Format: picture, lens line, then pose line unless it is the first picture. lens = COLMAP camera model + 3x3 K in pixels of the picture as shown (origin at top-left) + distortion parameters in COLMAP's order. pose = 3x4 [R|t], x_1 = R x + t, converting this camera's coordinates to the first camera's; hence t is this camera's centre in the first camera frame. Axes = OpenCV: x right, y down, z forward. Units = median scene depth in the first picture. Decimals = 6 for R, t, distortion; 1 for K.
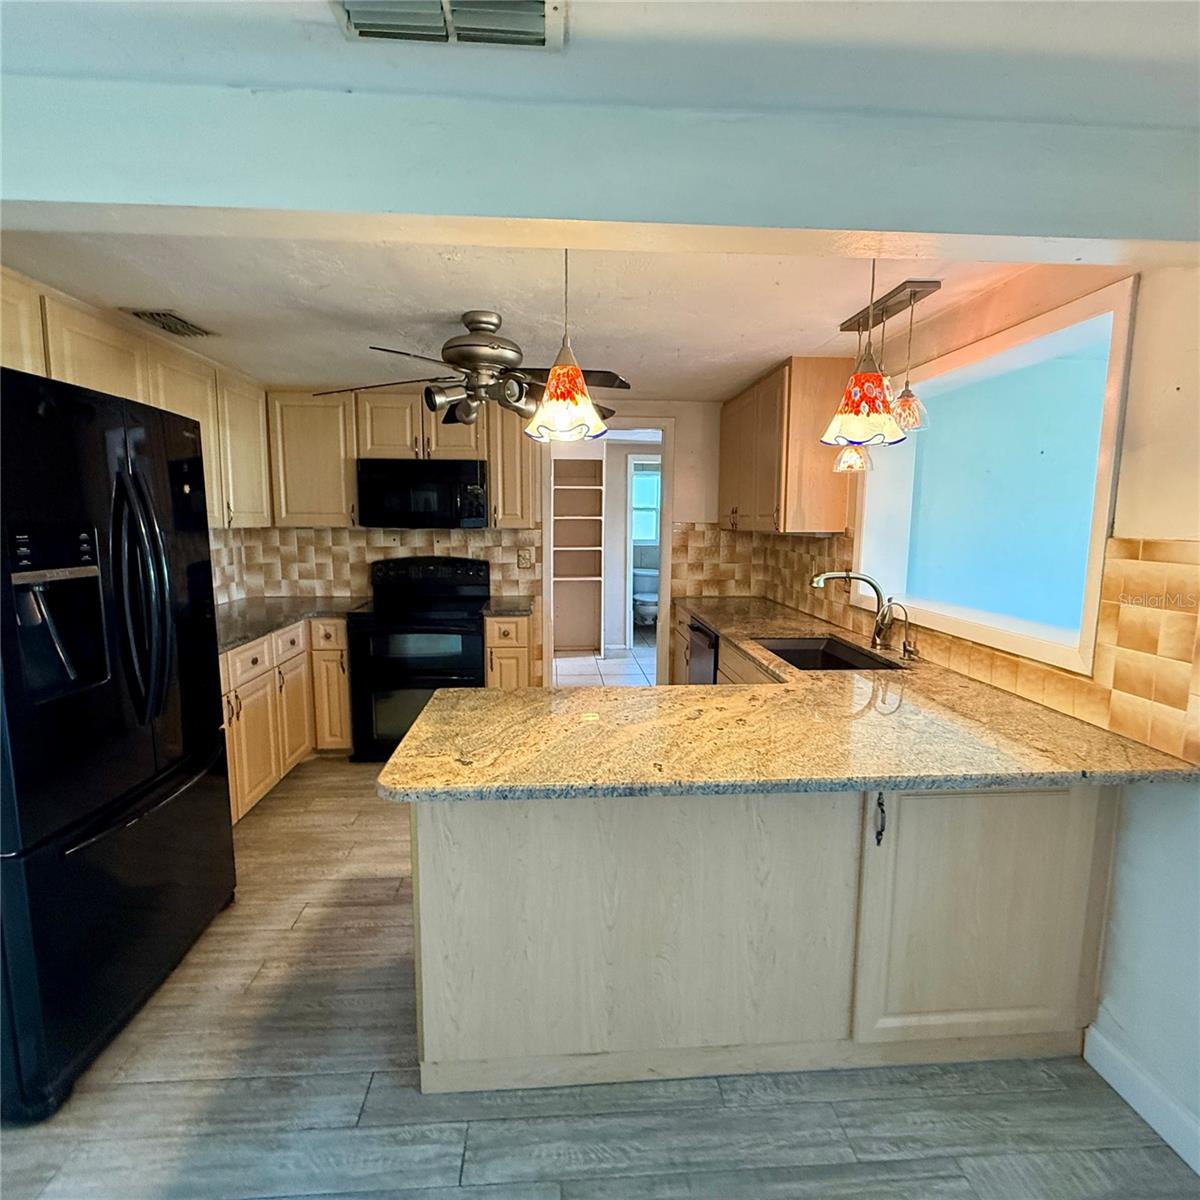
lens RADIAL K [[634.3, 0, 595.7], [0, 634.3, 597.0], [0, 0, 1]] dist [-0.000292, 0.000422]
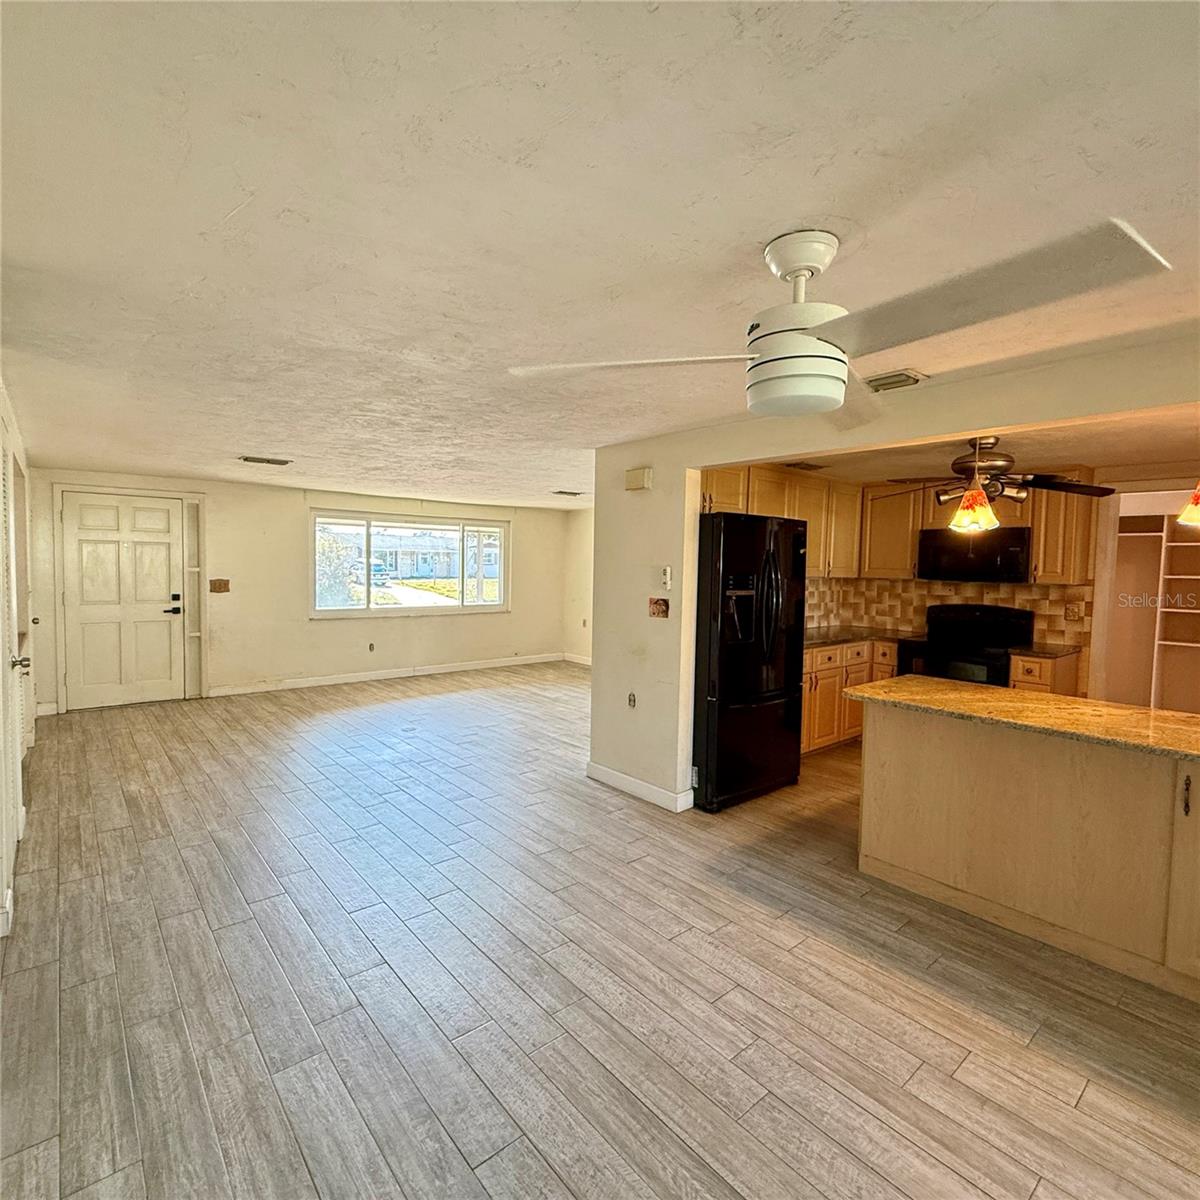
lens RADIAL K [[634.3, 0, 591.7], [0, 634.3, 596.2], [0, 0, 1]] dist [-0.000292, 0.000422]
pose [[0.590050, 0.048034, -0.805937, 0.326211], [-0.116738, 0.992815, -0.026296, 0.045235], [0.798883, 0.109600, 0.591417, -0.375728]]
